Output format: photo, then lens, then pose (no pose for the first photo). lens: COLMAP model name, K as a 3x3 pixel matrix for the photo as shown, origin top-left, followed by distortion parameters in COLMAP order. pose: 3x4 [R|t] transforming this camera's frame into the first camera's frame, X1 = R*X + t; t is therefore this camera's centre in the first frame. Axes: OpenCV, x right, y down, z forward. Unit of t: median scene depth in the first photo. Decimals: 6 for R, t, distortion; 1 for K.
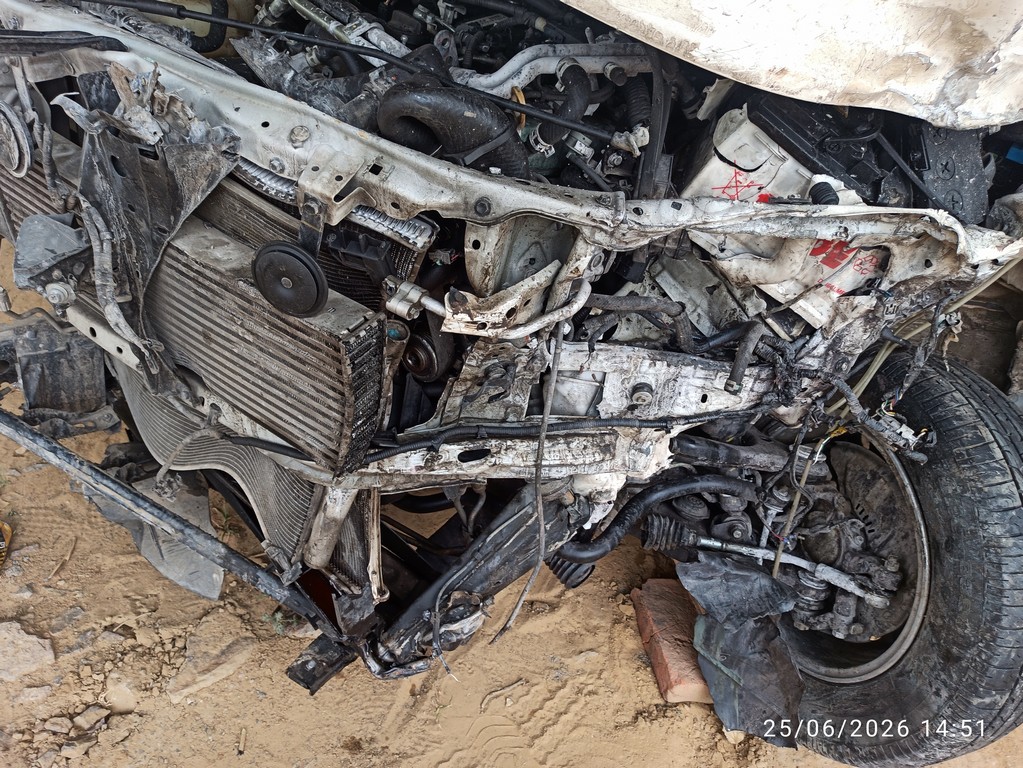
lens RADIAL K [[764.5, 0, 503.5], [0, 764.5, 373.4], [0, 0, 1]] dist [0.053641, -0.065064]
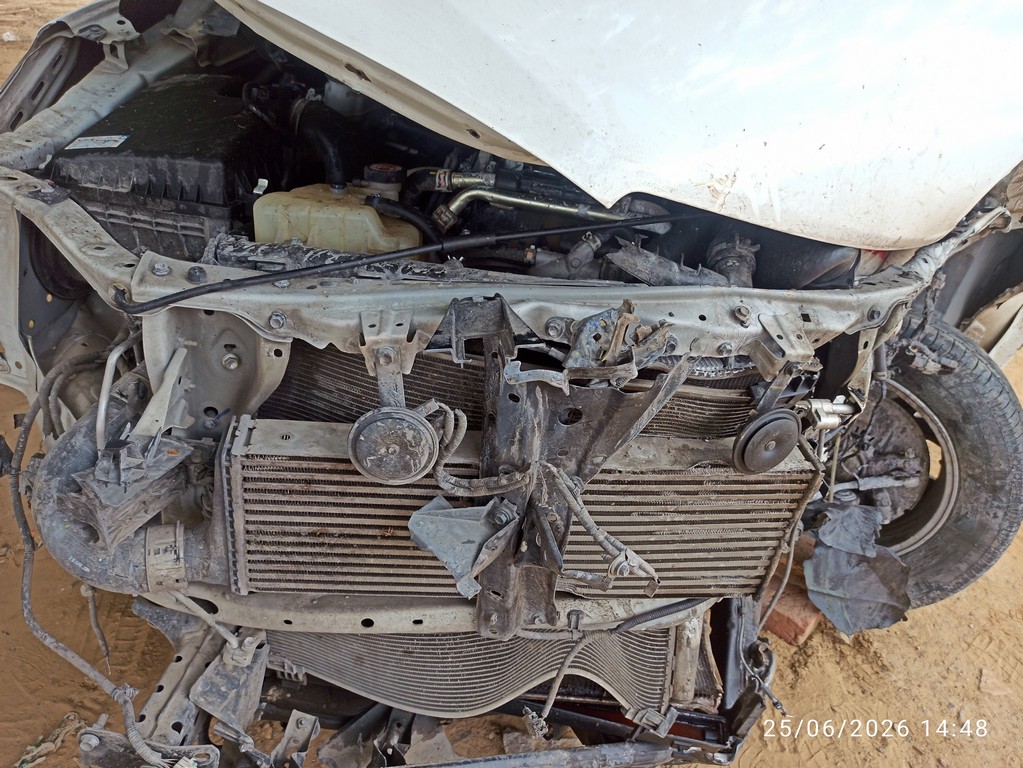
lens RADIAL K [[747.8, 0, 505.0], [0, 747.8, 371.2], [0, 0, 1]] dist [0.061243, -0.091906]
pose [[0.776733, -0.393983, 0.491389, -0.809258], [0.415967, 0.906722, 0.069472, -0.340144], [-0.472924, 0.150441, 0.868165, 0.197208]]
